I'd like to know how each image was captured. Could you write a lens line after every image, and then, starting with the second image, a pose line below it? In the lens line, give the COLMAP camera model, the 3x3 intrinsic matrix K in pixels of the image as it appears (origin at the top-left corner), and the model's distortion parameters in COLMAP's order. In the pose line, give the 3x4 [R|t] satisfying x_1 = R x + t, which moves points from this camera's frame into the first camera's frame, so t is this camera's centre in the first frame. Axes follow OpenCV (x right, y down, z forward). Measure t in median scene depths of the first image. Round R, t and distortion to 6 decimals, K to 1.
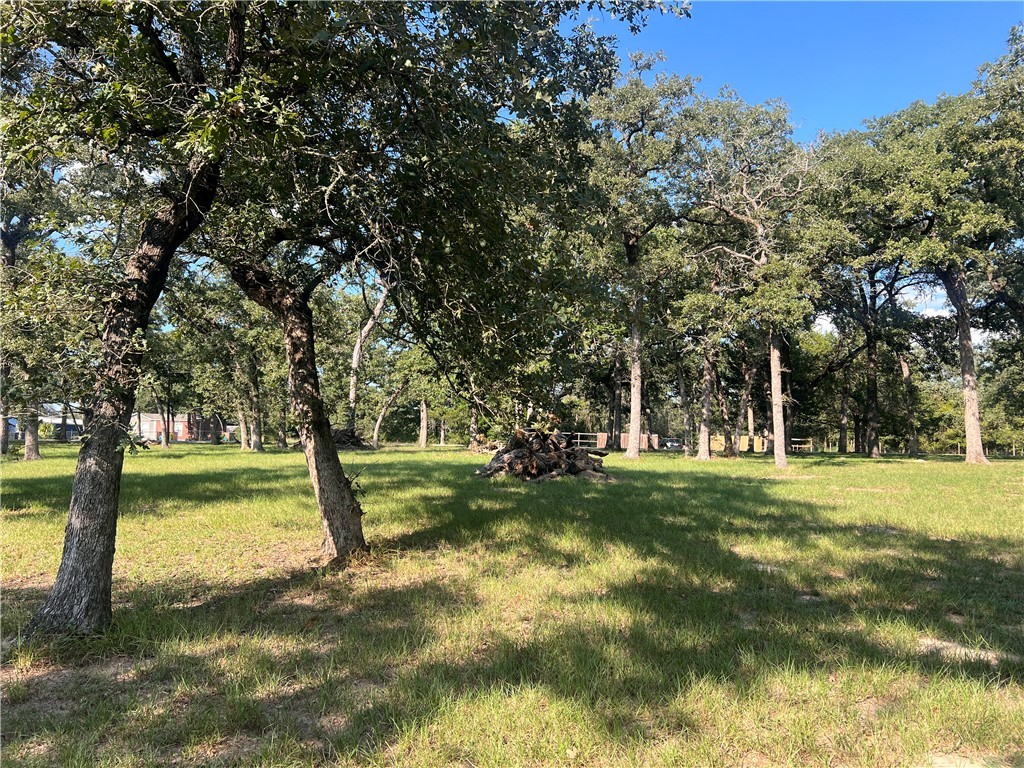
lens RADIAL K [[762.5, 0, 507.7], [0, 762.5, 385.8], [0, 0, 1]] dist [0.055306, -0.062089]
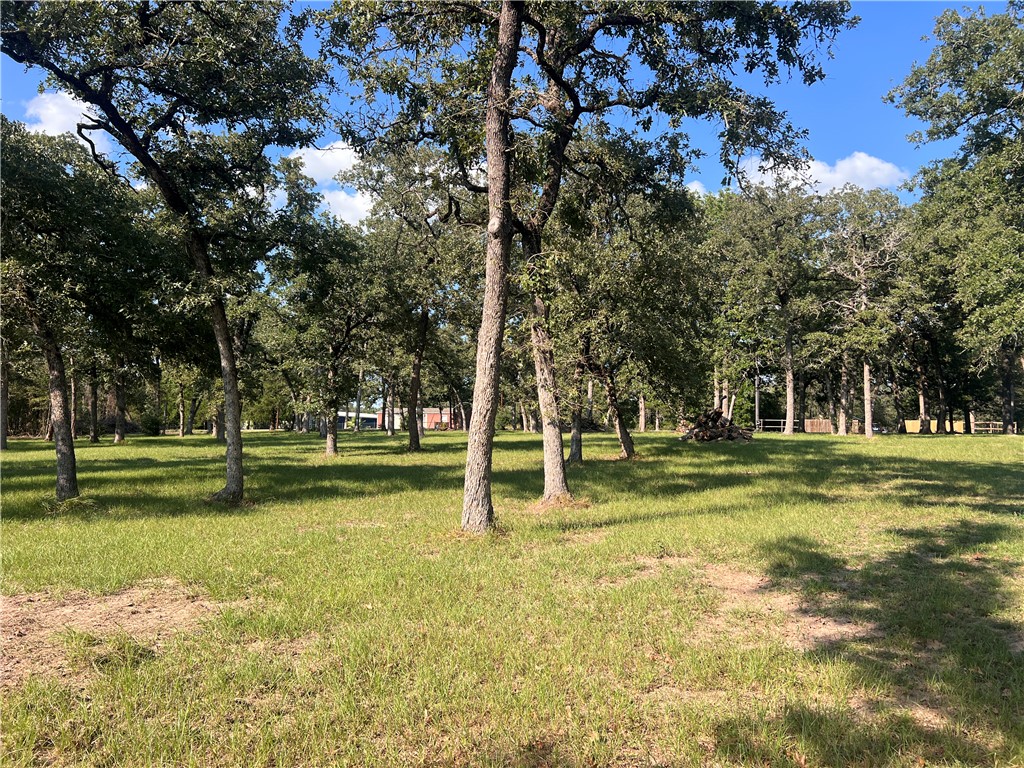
lens RADIAL K [[762.5, 0, 511.6], [0, 762.5, 382.7], [0, 0, 1]] dist [0.055306, -0.062089]
pose [[0.963201, -0.029532, -0.267155, 0.024278], [0.032420, 0.999454, 0.006407, -0.018925], [0.266820, -0.014832, 0.963632, -0.326836]]
